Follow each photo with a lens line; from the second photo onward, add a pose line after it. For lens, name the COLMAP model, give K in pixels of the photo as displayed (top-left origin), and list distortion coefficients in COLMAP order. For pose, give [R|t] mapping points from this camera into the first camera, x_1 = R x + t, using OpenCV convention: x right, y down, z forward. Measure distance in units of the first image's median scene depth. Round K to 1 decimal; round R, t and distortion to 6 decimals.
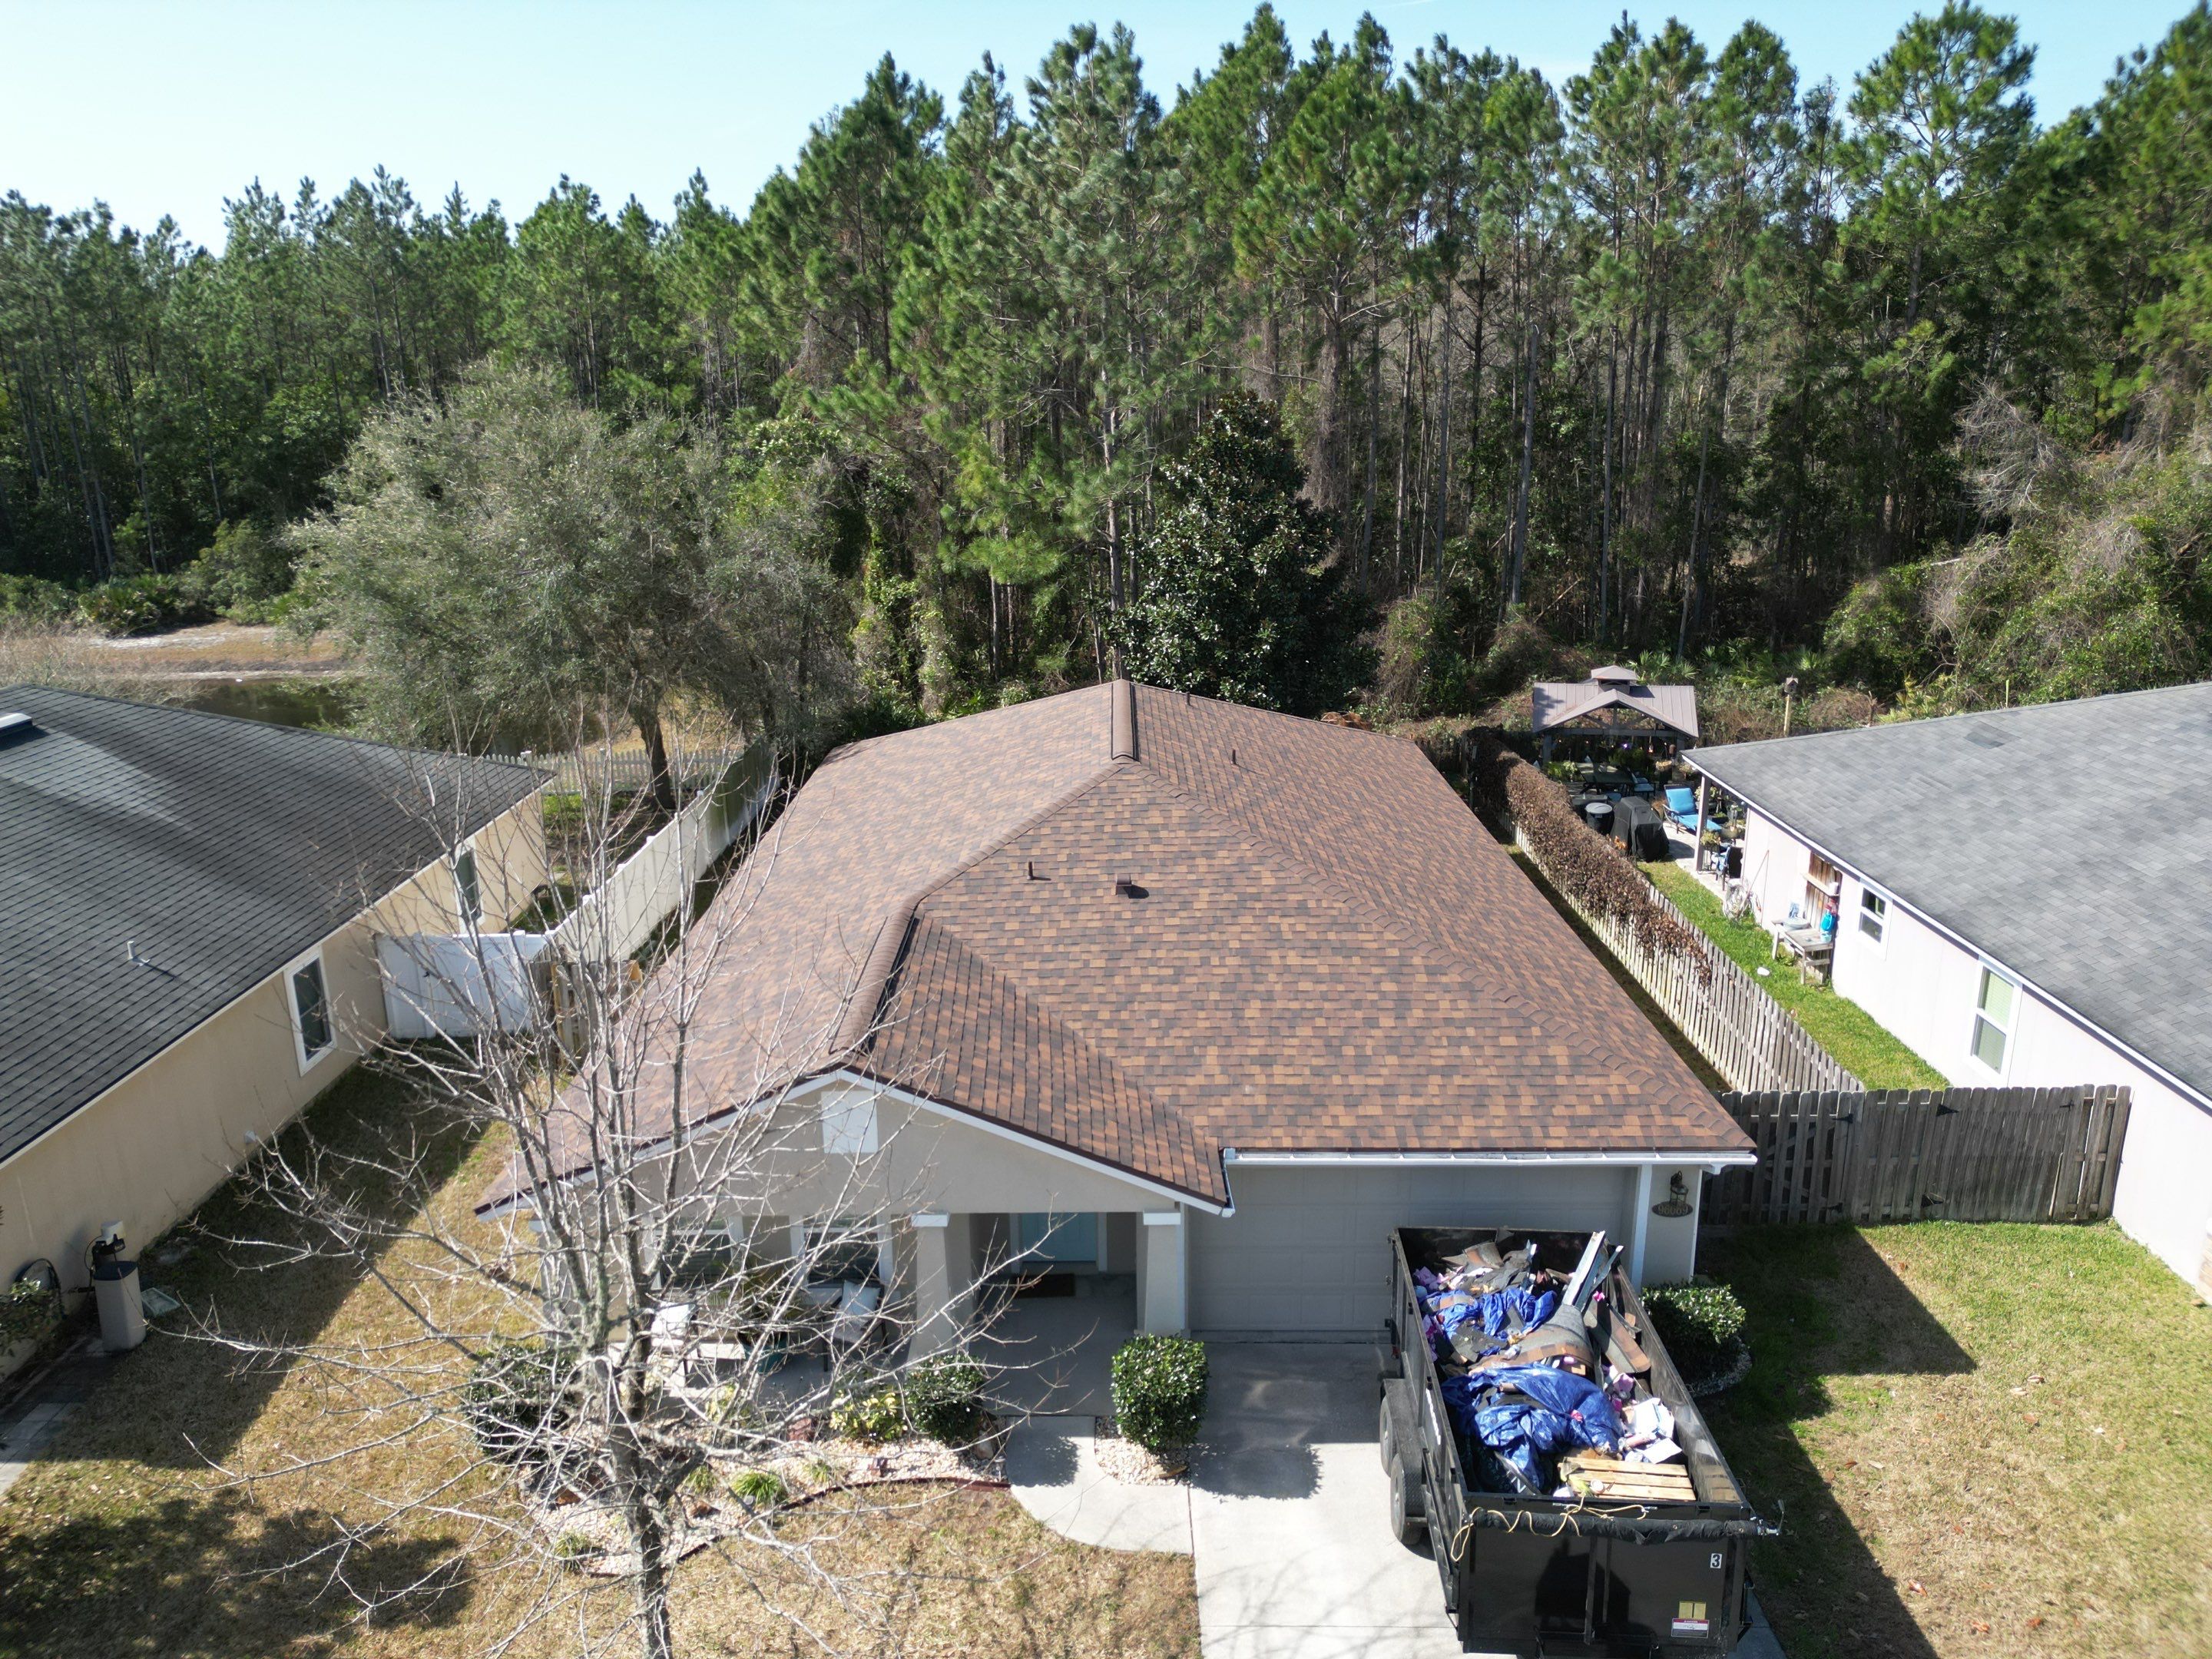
lens RADIAL K [[1539.8, 0, 1083.4], [0, 1539.8, 817.8], [0, 0, 1]] dist [0.060136, -0.047198]
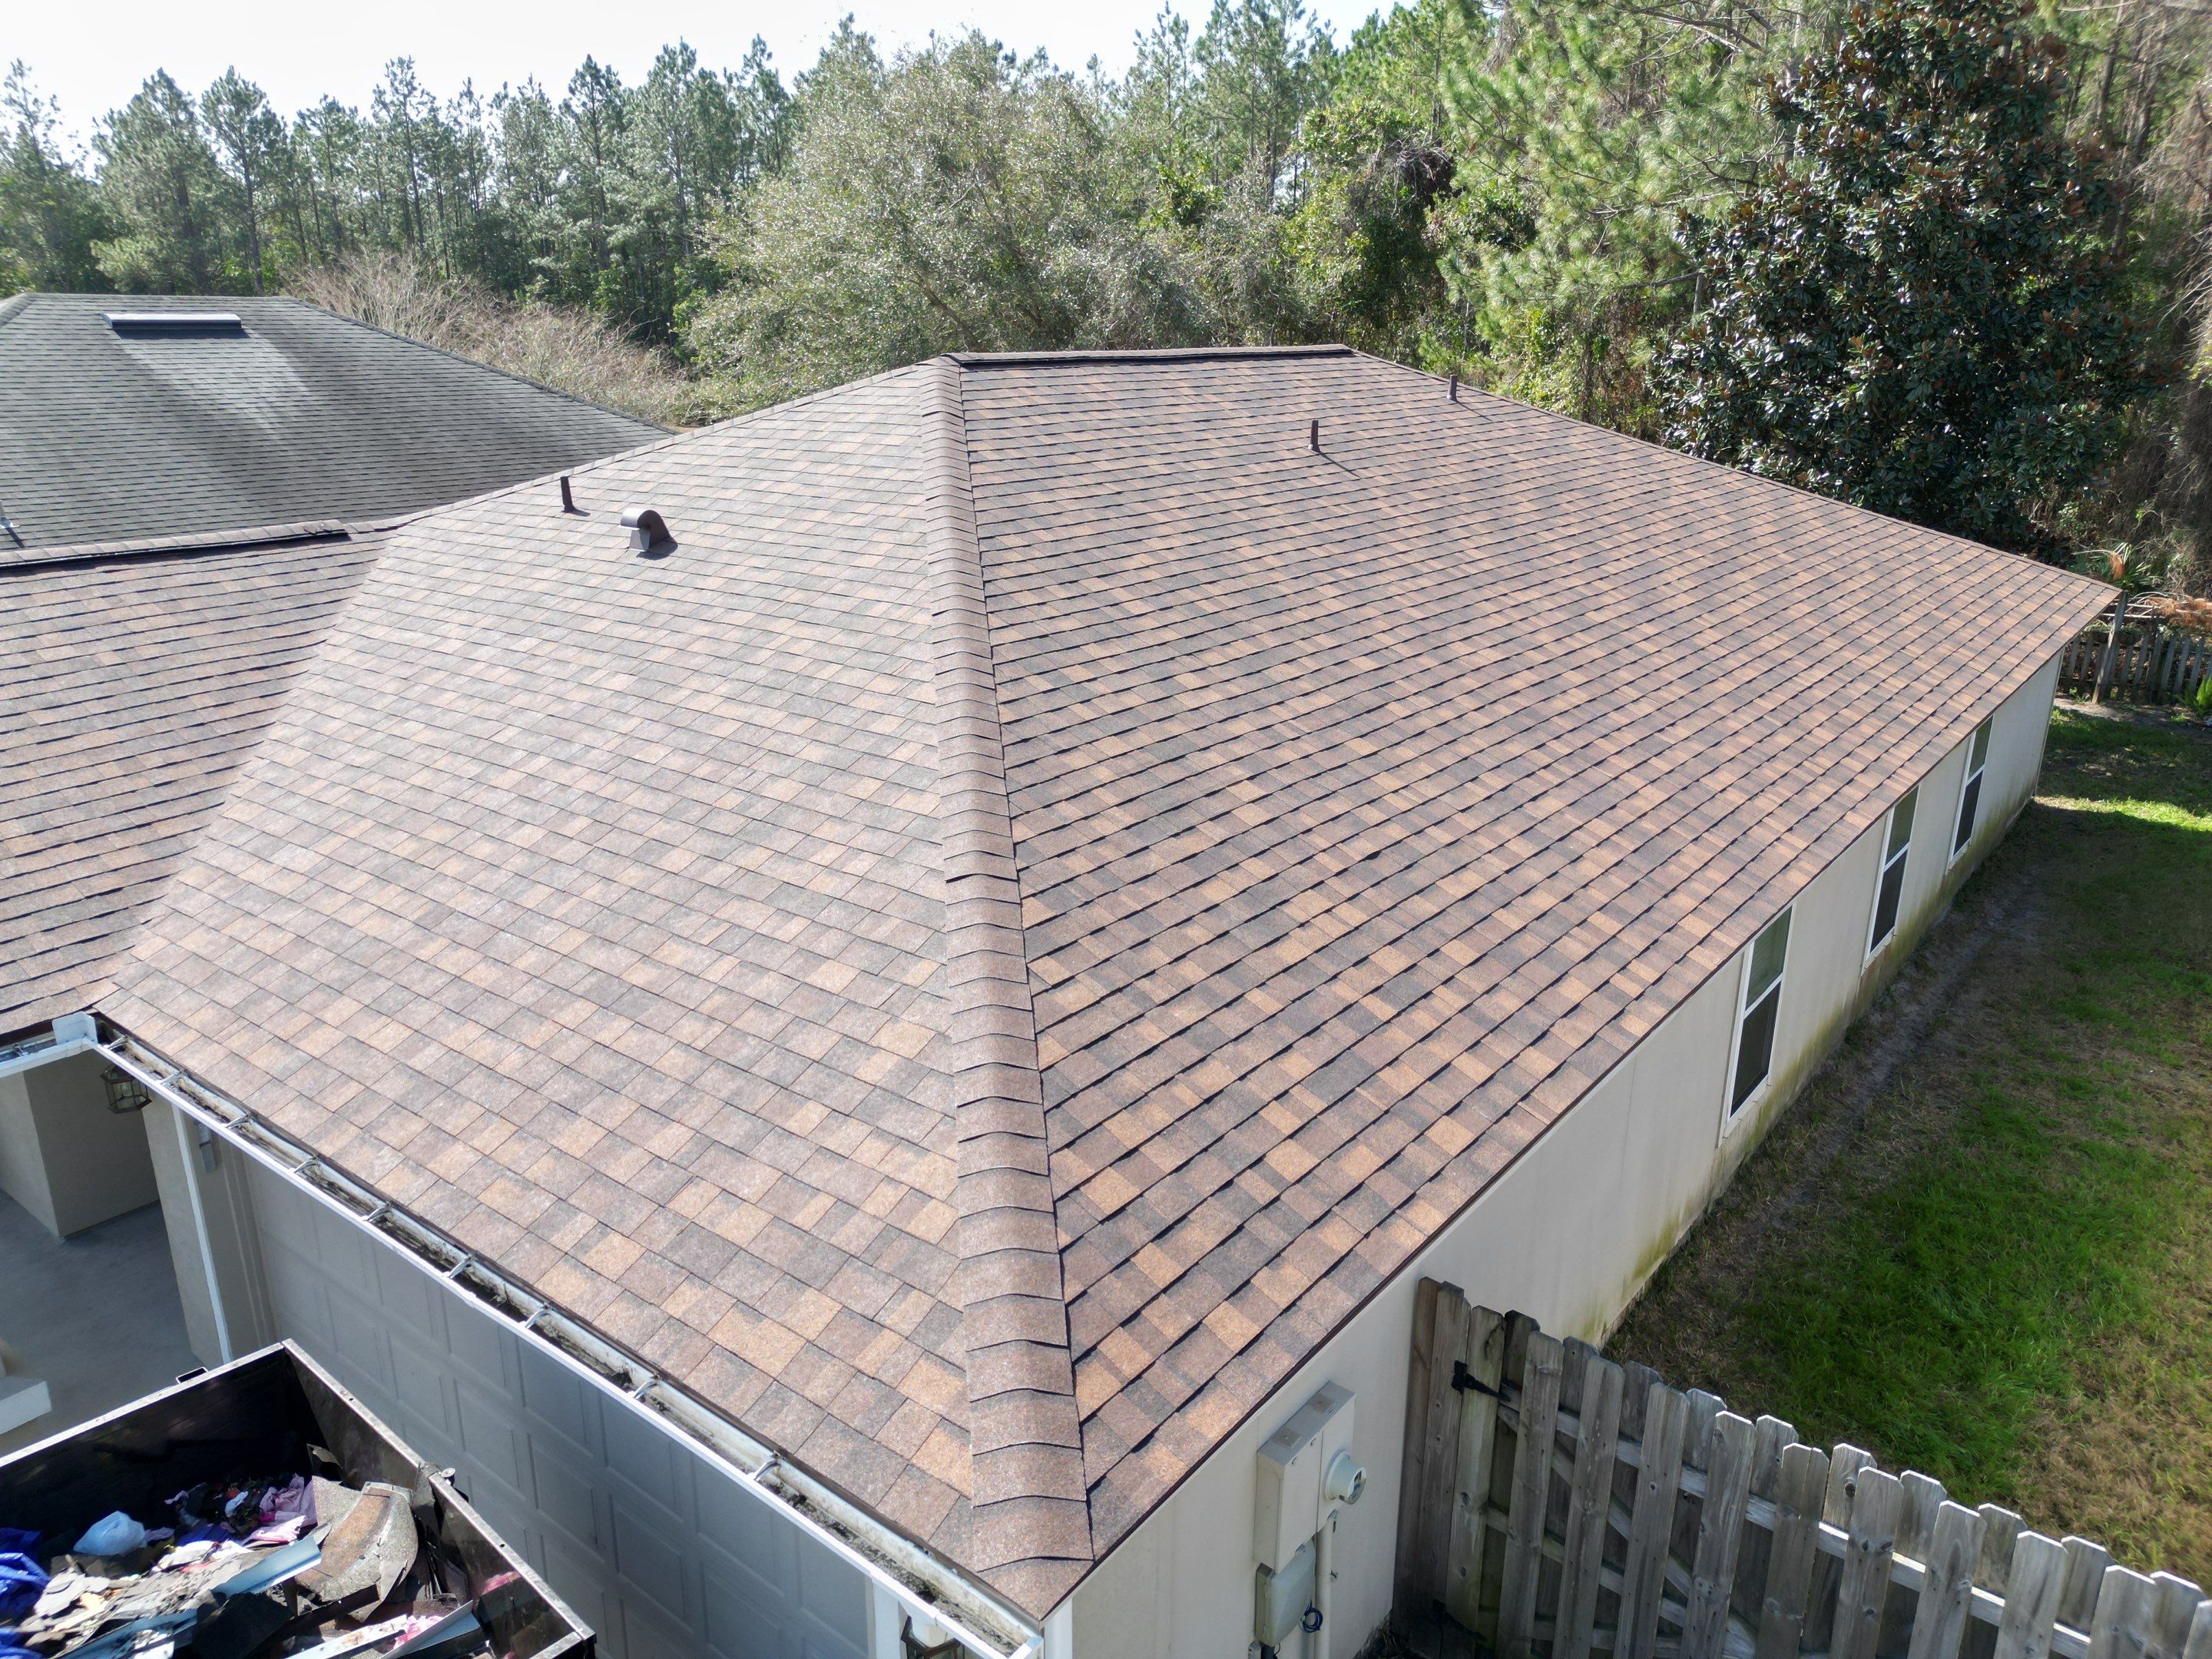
lens RADIAL K [[1539.8, 0, 1089.4], [0, 1539.8, 834.5], [0, 0, 1]] dist [0.060136, -0.047198]
pose [[0.794494, 0.208928, -0.570200, 0.478035], [-0.175838, 0.977877, 0.113300, 0.060813], [0.581257, 0.010247, 0.813655, 0.710175]]
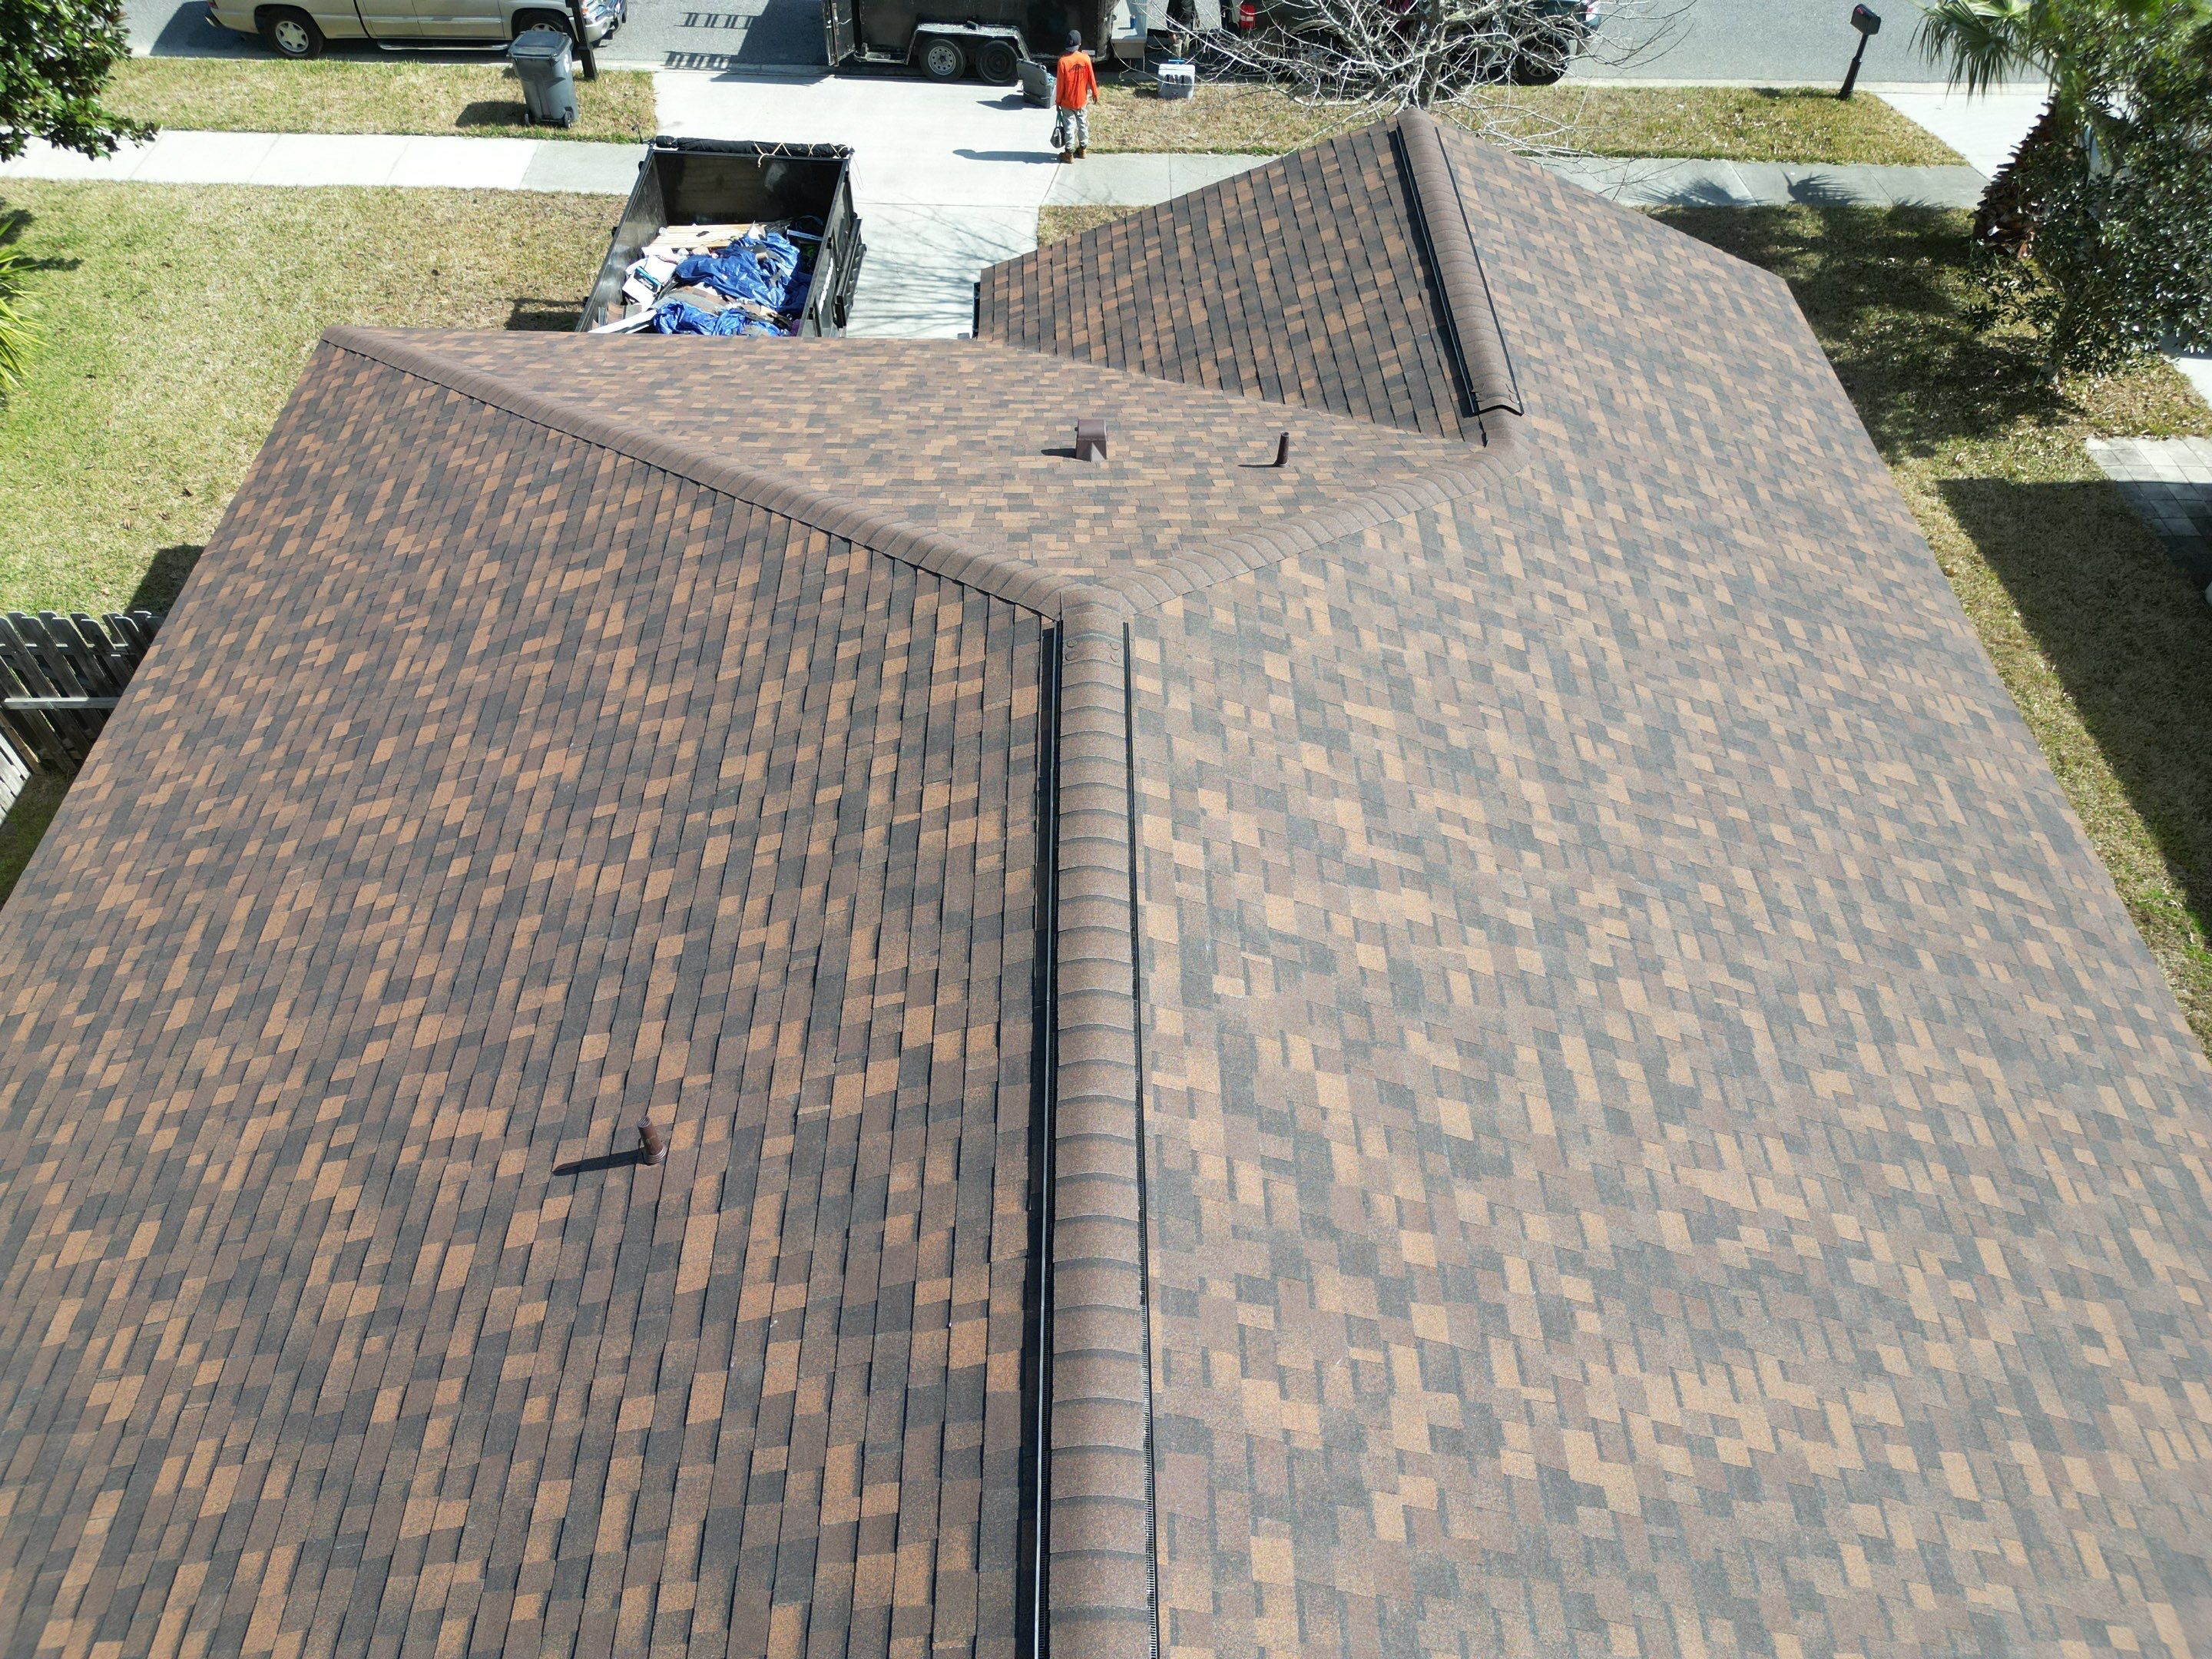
lens RADIAL K [[1539.8, 0, 1106.5], [0, 1539.8, 825.8], [0, 0, 1]] dist [0.060136, -0.047198]
pose [[-0.999606, 0.016953, -0.022381, 0.036273], [-0.012993, 0.427334, 0.904000, -0.380100], [0.024890, 0.903935, -0.426946, 1.404528]]
